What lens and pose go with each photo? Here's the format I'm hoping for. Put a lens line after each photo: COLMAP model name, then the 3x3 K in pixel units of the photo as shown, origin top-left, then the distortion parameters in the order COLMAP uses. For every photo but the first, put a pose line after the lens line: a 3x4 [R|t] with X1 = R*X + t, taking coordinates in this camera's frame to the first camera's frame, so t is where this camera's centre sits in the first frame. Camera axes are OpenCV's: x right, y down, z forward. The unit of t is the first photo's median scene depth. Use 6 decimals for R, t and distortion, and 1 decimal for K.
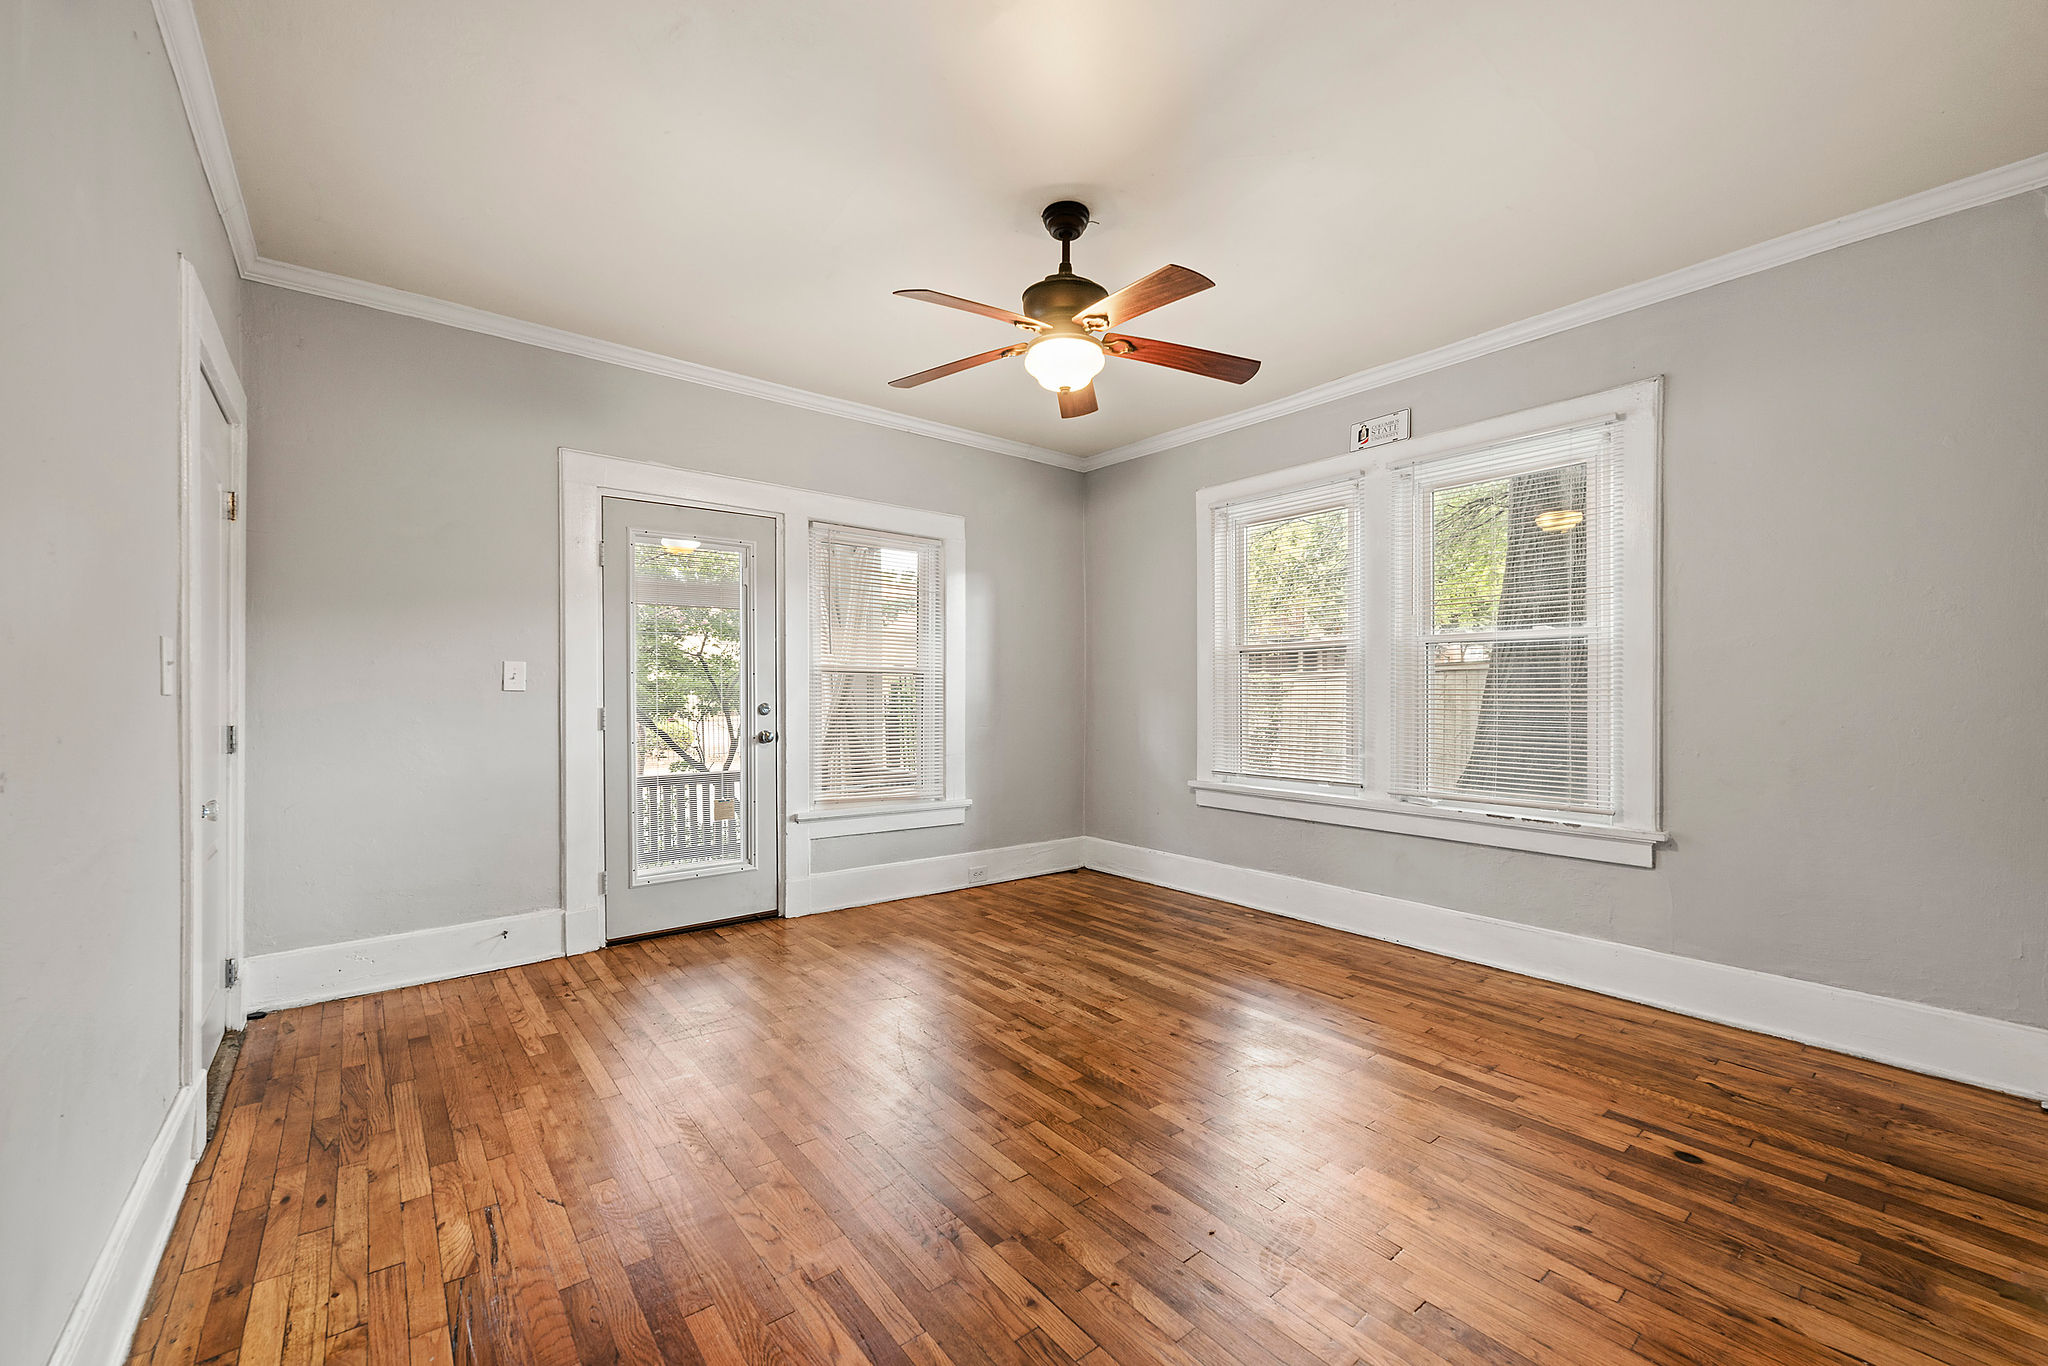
lens RADIAL K [[823.3, 0, 1025.3], [0, 823.3, 690.3], [0, 0, 1]] dist [-0.000484, -0.000143]
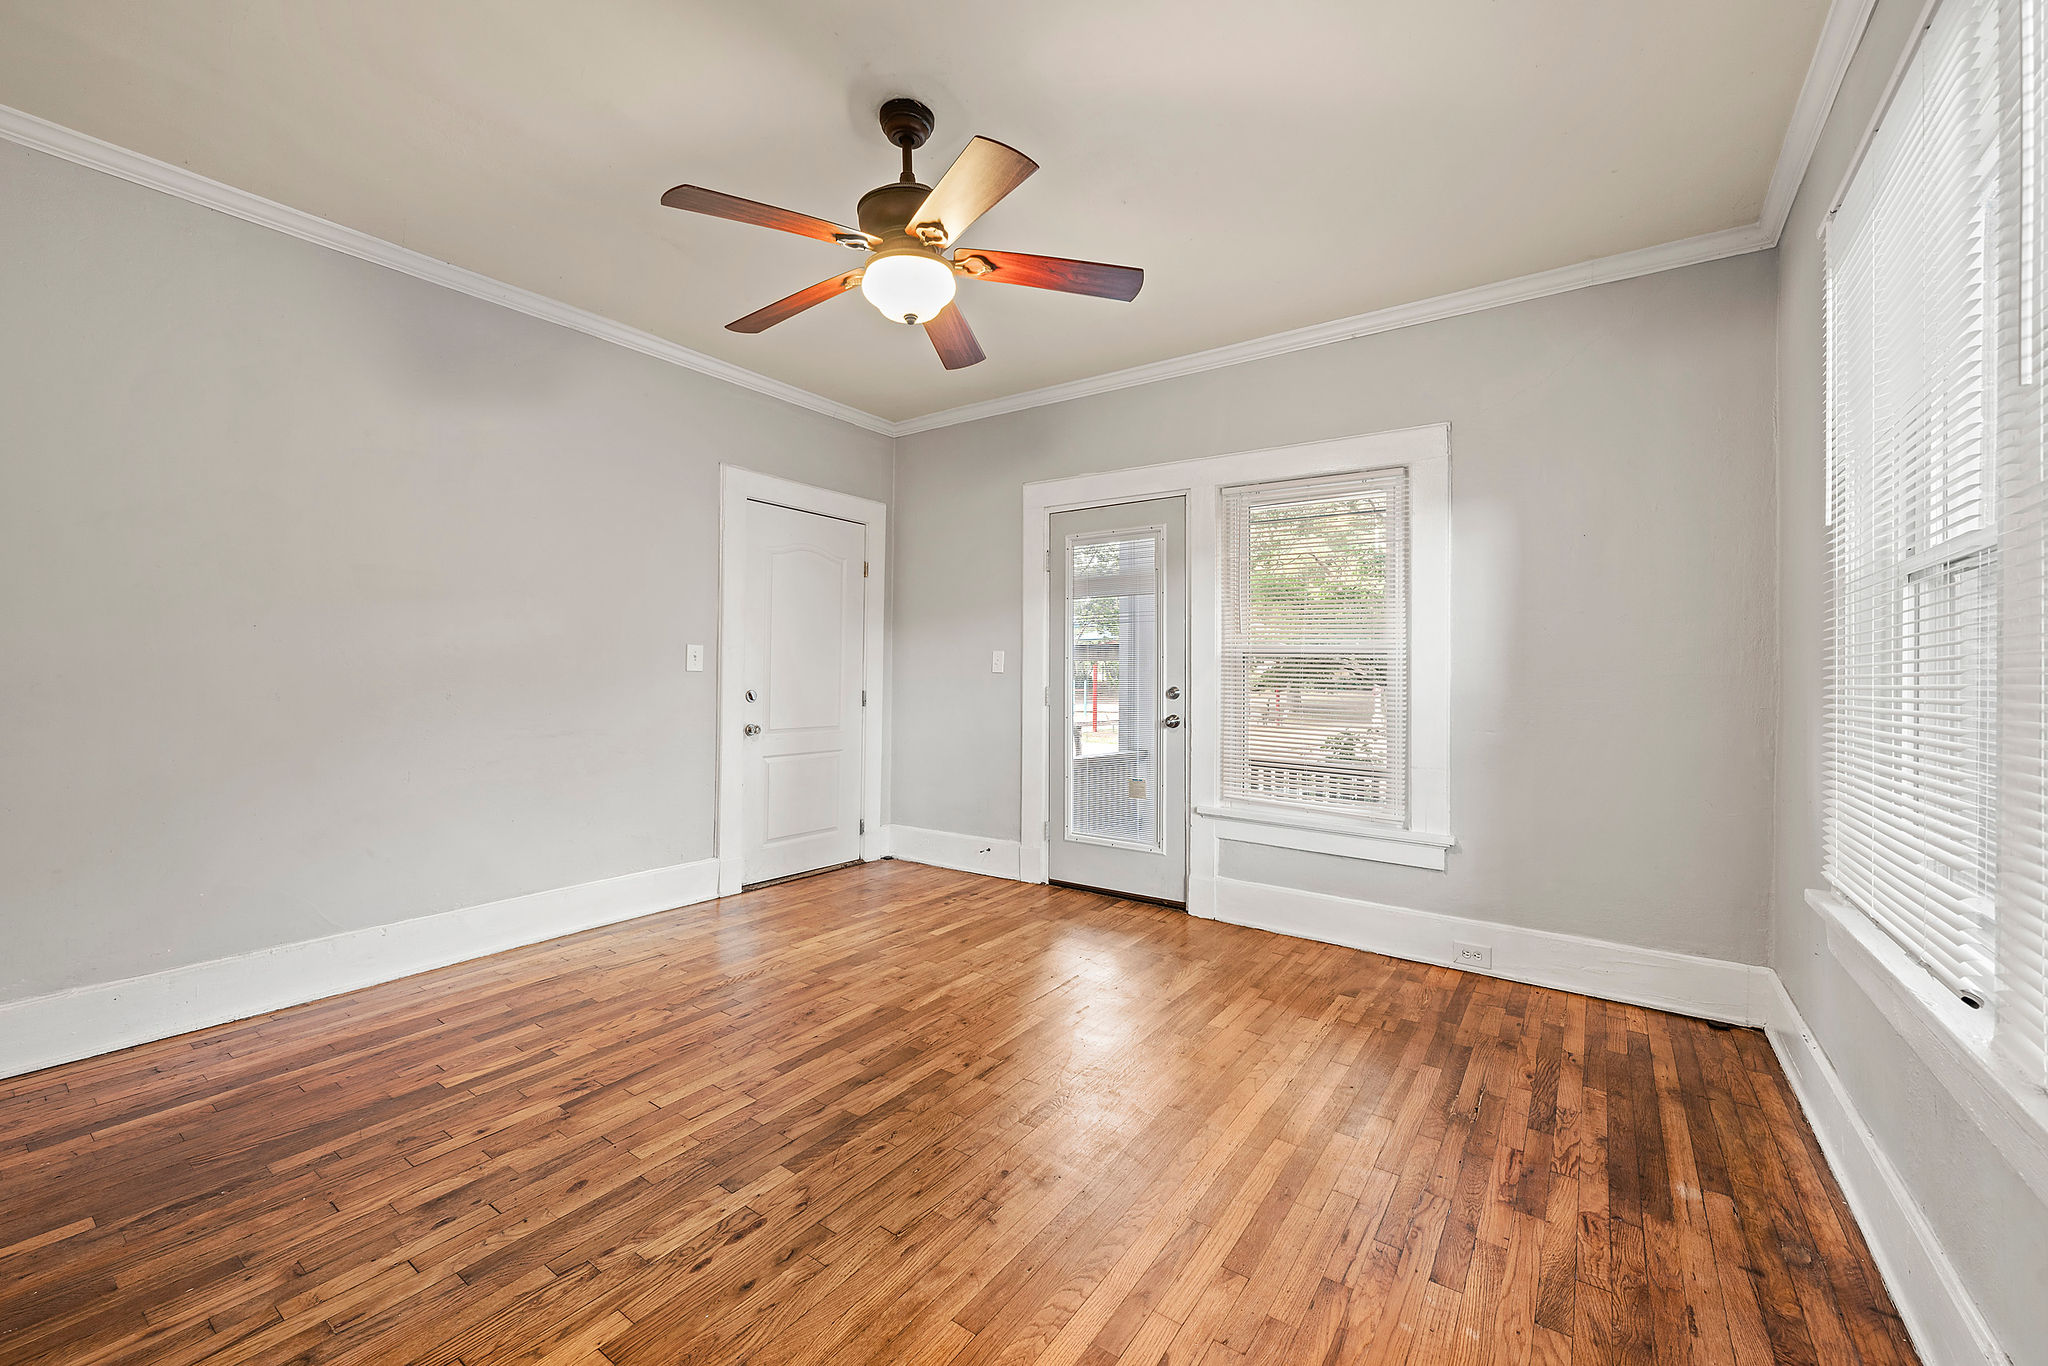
lens RADIAL K [[814.6, 0, 1013.8], [0, 814.6, 673.3], [0, 0, 1]] dist [0.000291, -0.000087]
pose [[0.265205, 0.000506, -0.964192, 0.617782], [-0.008903, 0.999959, -0.001924, 0.003358], [0.964151, 0.009095, 0.265198, 0.610958]]
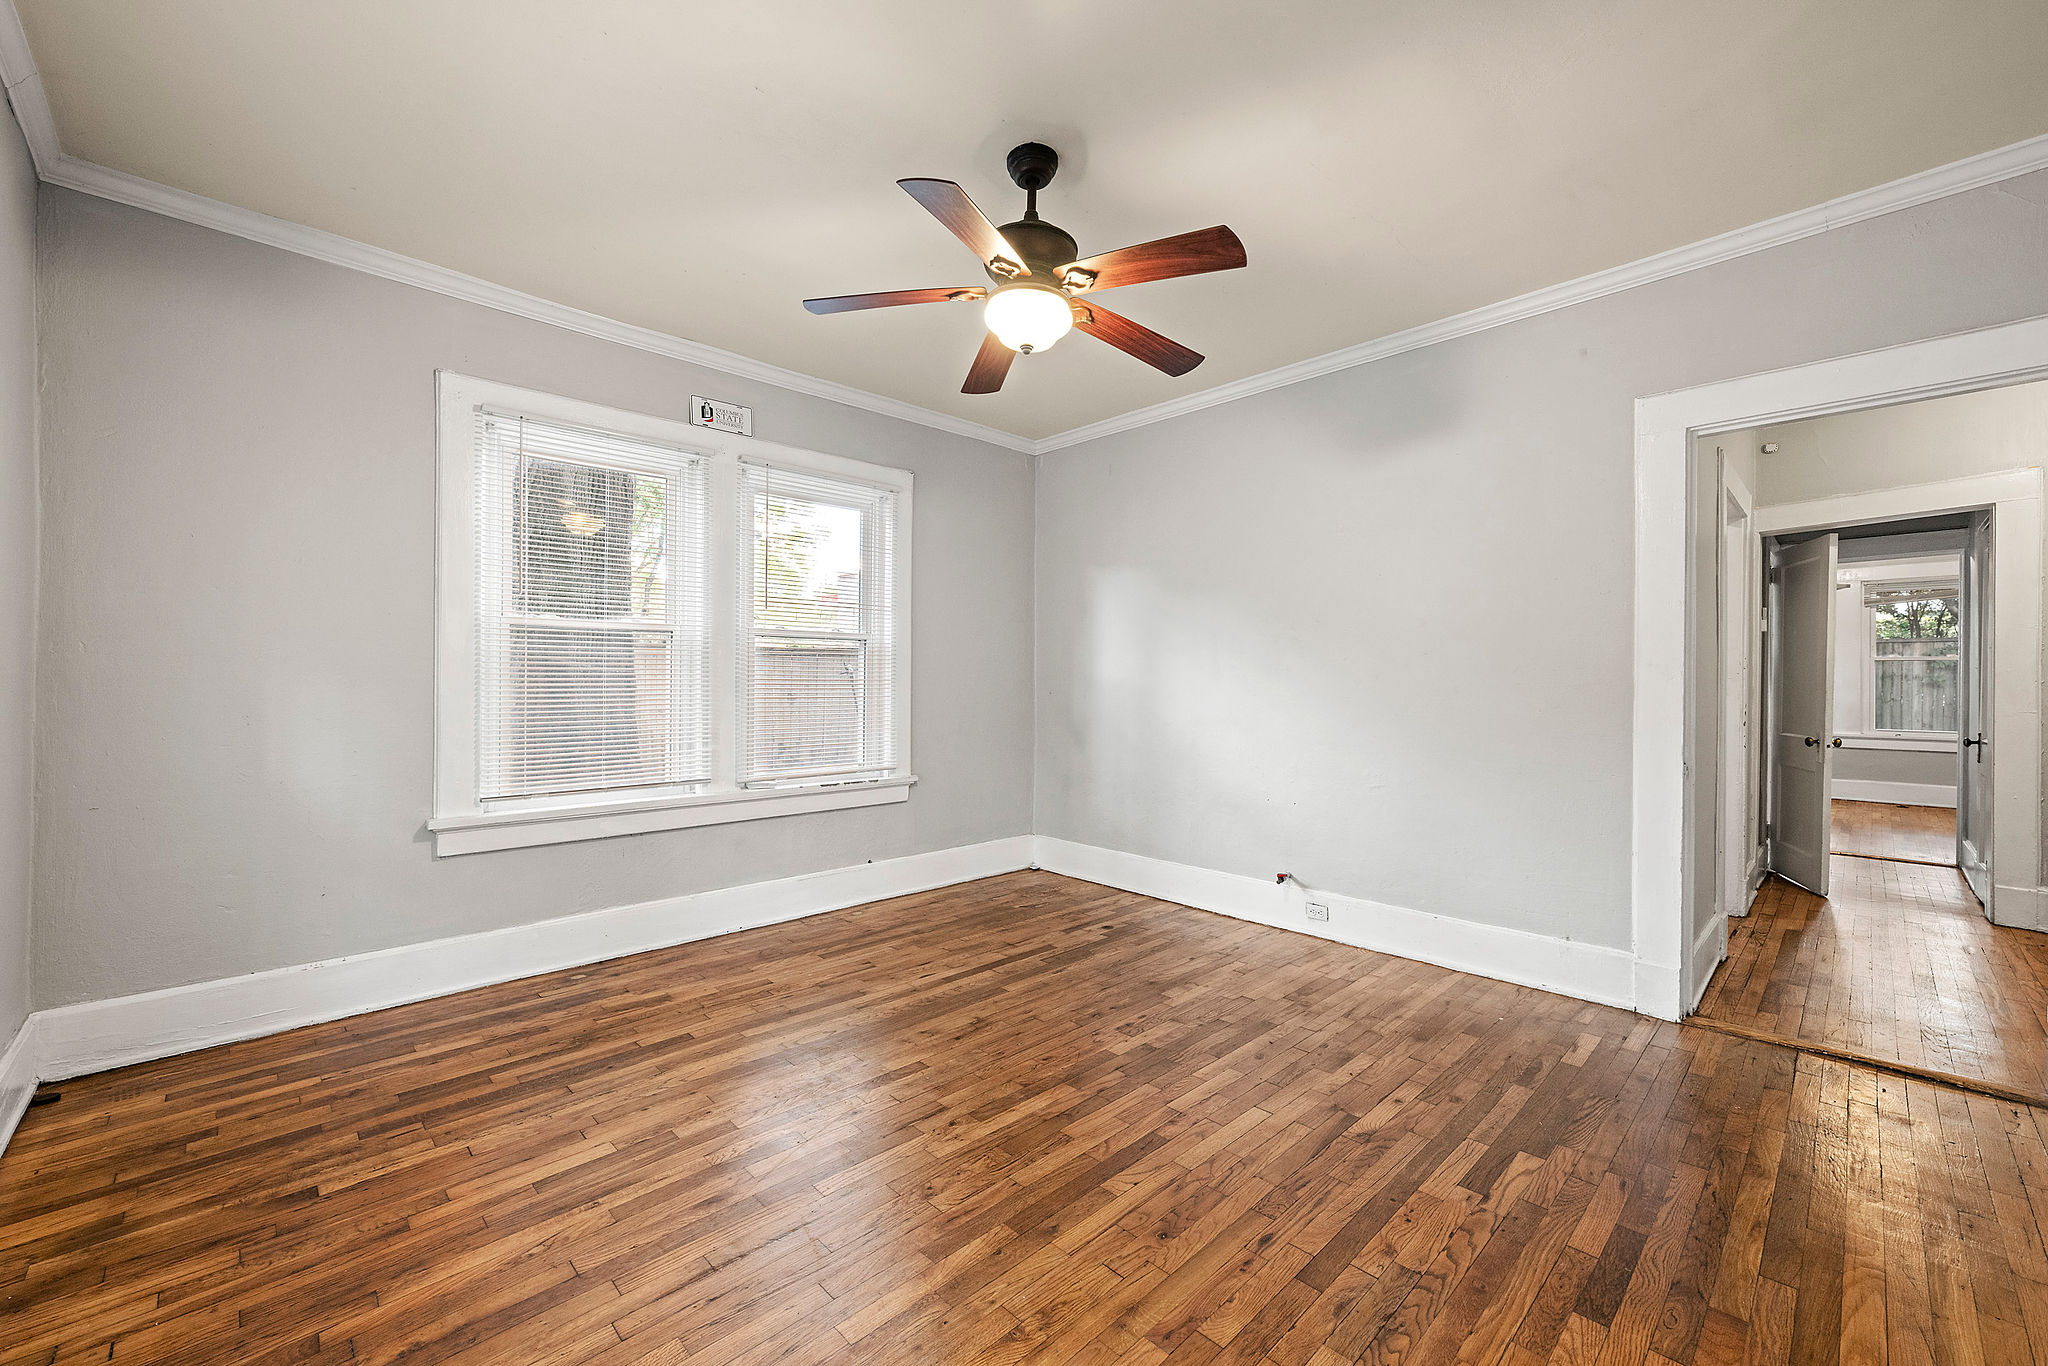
lens RADIAL K [[814.6, 0, 1013.8], [0, 814.6, 673.3], [0, 0, 1]] dist [0.000291, -0.000087]
pose [[-0.080629, 0.007289, 0.996718, -0.578756], [-0.003742, 0.999964, -0.007616, -0.002108], [-0.996737, -0.004343, -0.080599, 0.750887]]
